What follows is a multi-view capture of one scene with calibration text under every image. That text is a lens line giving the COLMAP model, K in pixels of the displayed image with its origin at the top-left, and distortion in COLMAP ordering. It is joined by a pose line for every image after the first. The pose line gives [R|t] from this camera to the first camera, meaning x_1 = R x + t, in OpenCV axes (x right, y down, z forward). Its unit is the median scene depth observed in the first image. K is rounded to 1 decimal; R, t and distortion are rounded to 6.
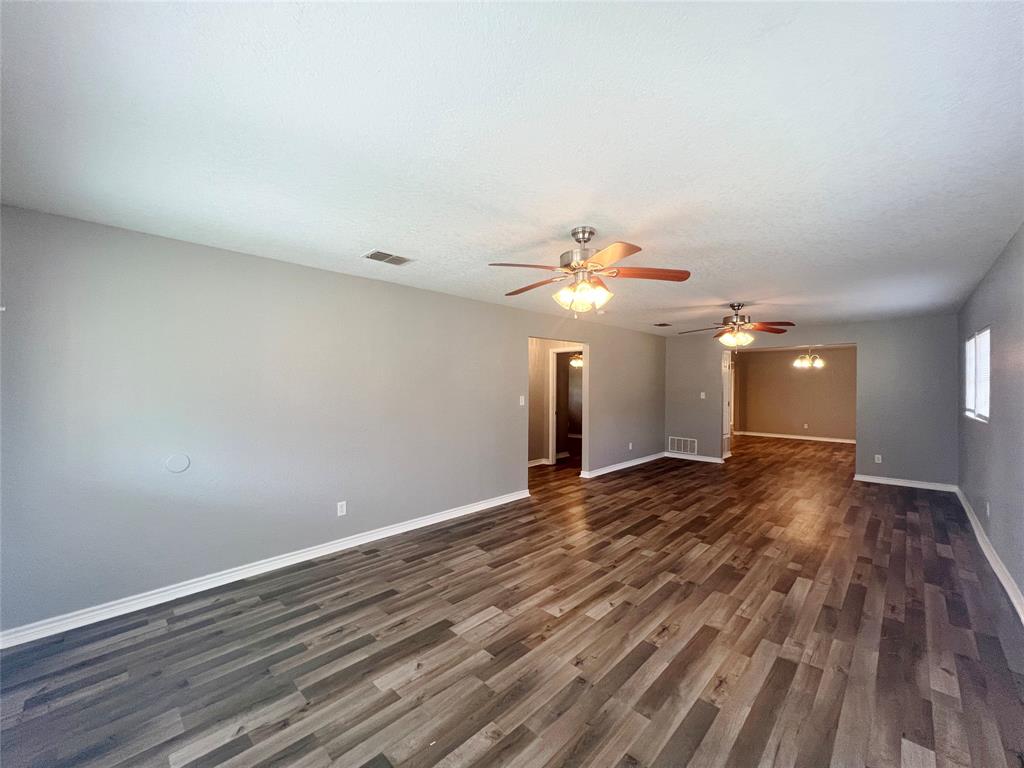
lens RADIAL K [[412.4, 0, 512.0], [0, 412.4, 384.0], [0, 0, 1]] dist [0.002426, 0.000700]
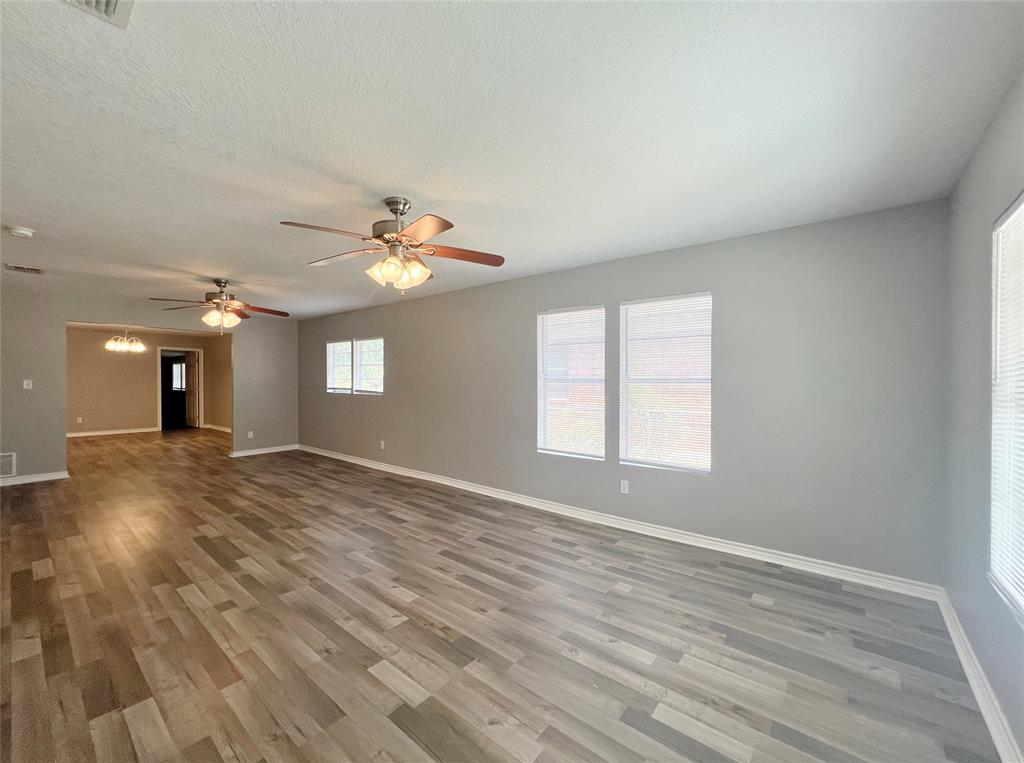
lens RADIAL K [[414.8, 0, 507.3], [0, 414.8, 382.4], [0, 0, 1]] dist [0.006928, -0.000625]
pose [[-0.074522, -0.014698, 0.997111, -0.629177], [-0.013293, 0.999817, 0.013745, 0.011795], [-0.997131, -0.012231, -0.074704, 0.644986]]
